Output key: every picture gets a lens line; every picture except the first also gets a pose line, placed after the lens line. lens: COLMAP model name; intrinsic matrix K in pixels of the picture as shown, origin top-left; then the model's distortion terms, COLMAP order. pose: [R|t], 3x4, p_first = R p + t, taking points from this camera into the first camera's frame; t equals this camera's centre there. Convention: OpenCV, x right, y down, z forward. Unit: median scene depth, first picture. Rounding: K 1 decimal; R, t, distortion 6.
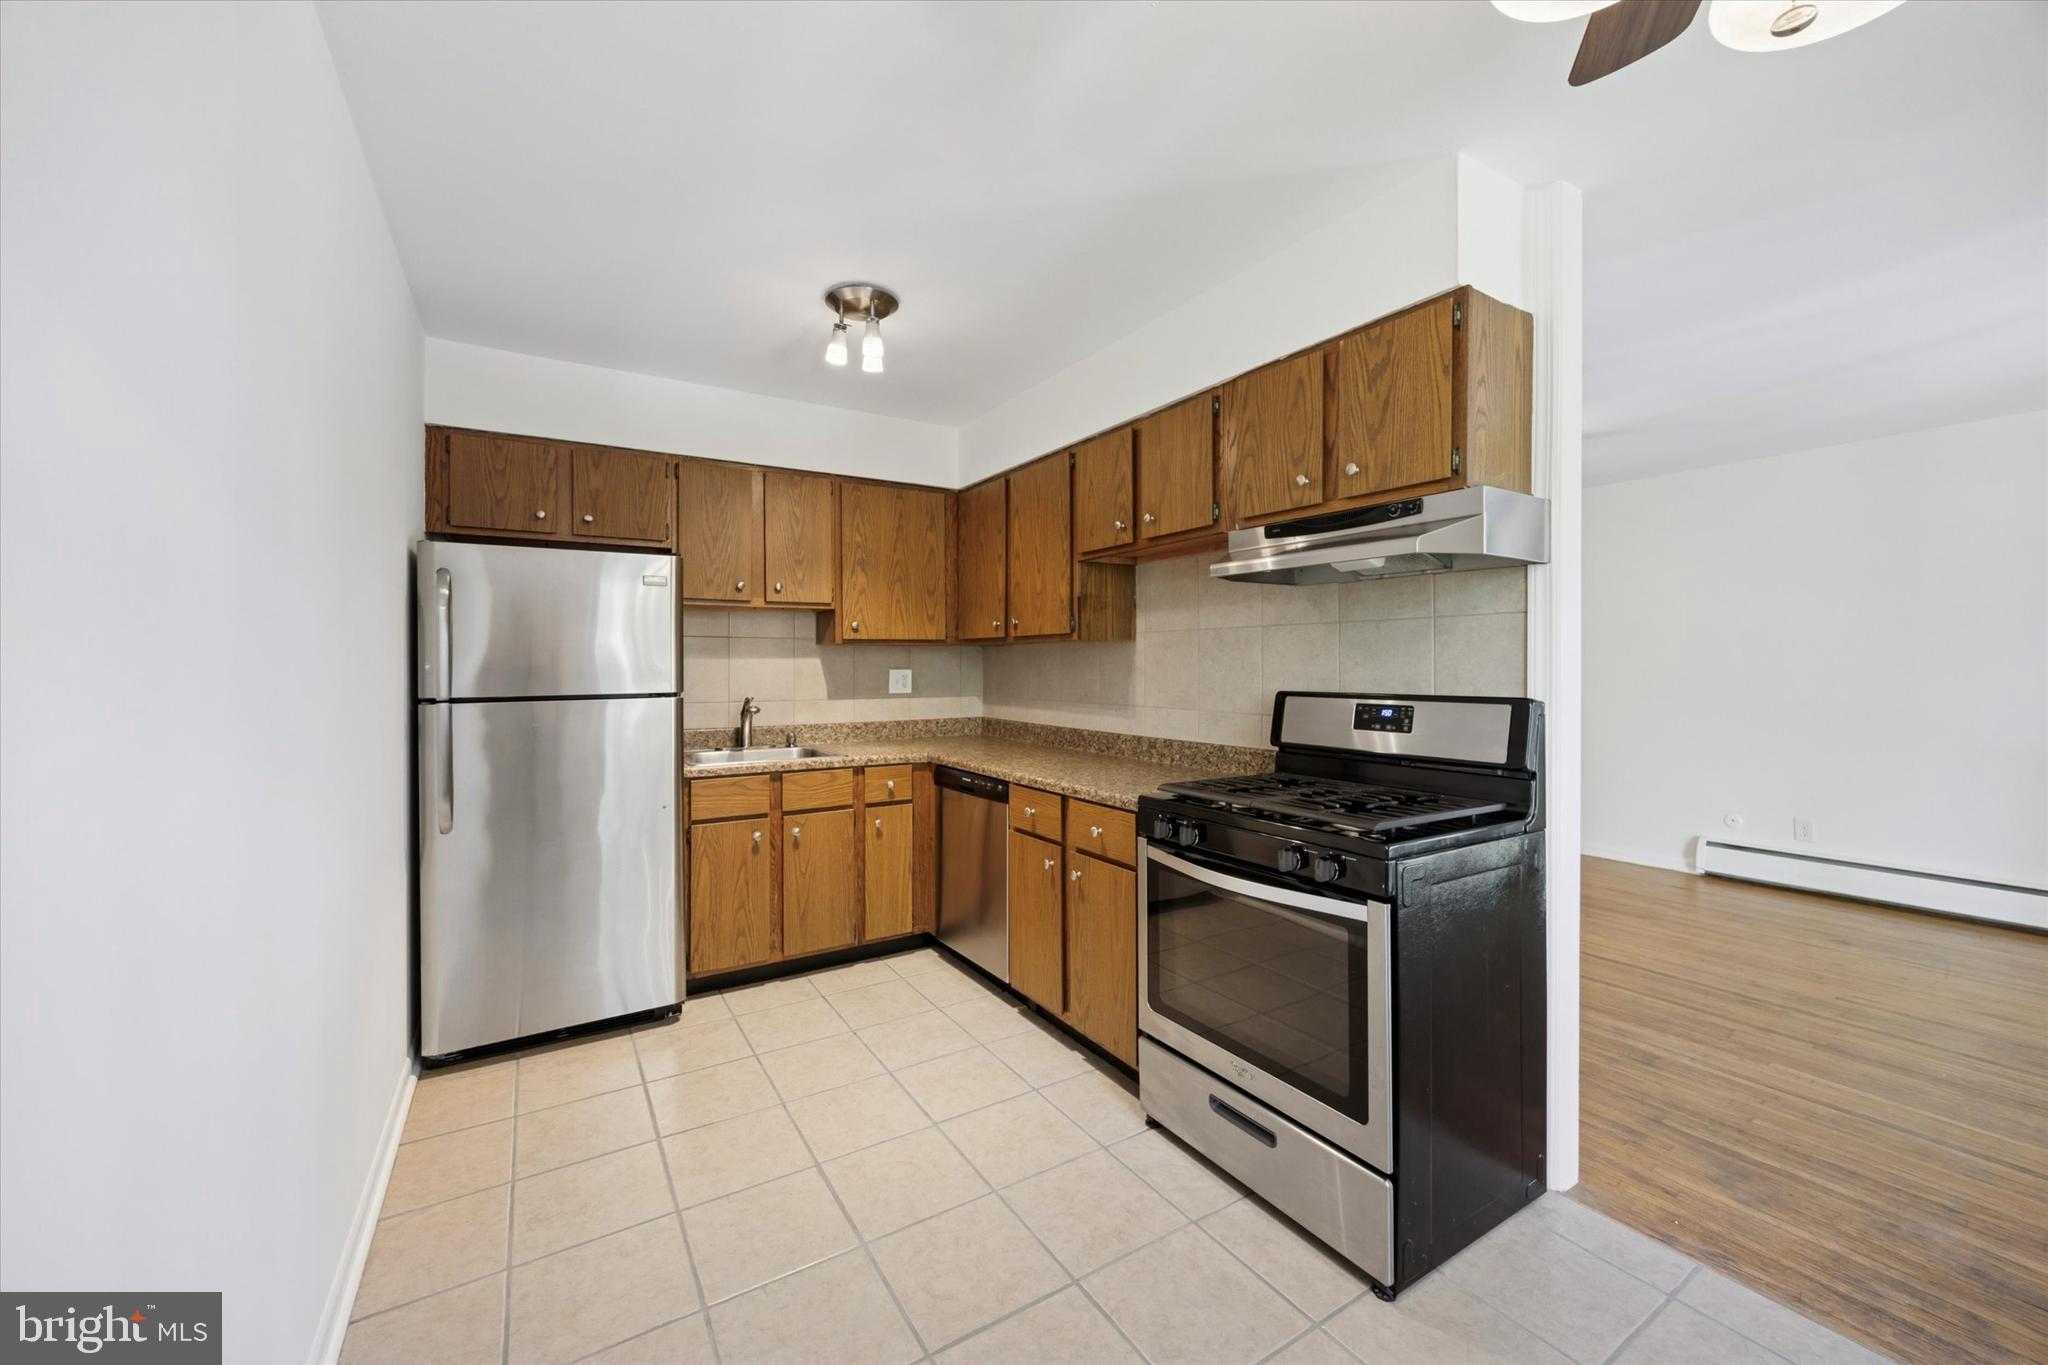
lens RADIAL K [[790.2, 0, 1018.9], [0, 790.2, 673.4], [0, 0, 1]] dist [-0.000772, -0.000258]
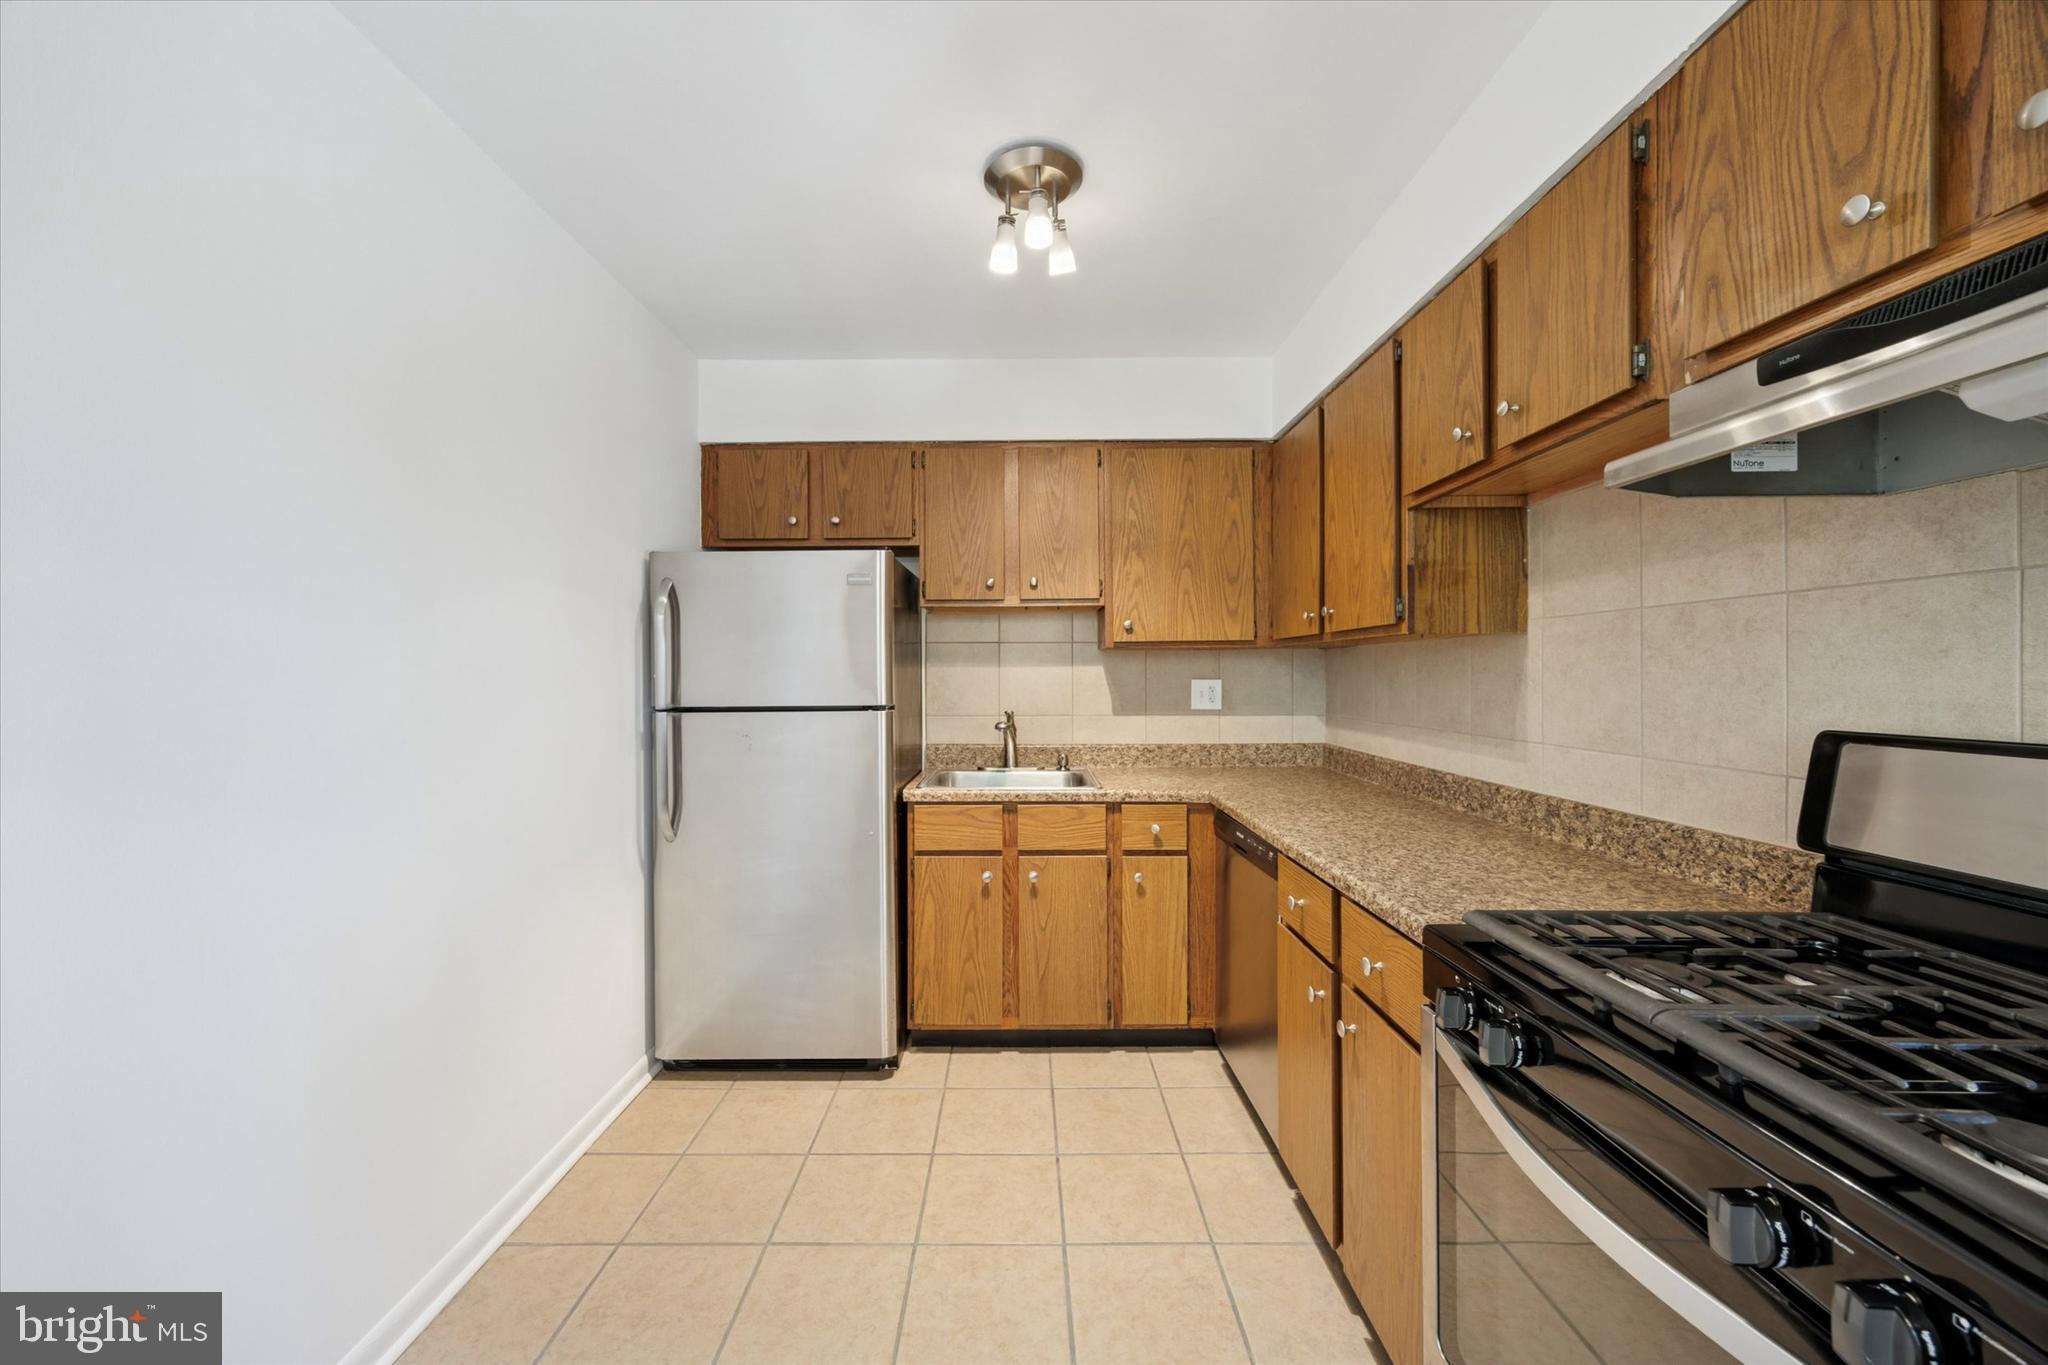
lens RADIAL K [[790.2, 0, 1017.0], [0, 790.2, 679.1], [0, 0, 1]] dist [-0.000772, -0.000258]
pose [[0.849732, 0.002978, -0.527207, 0.149543], [-0.005593, 0.999979, -0.003367, -0.002289], [0.527186, 0.005810, 0.849730, 0.316951]]
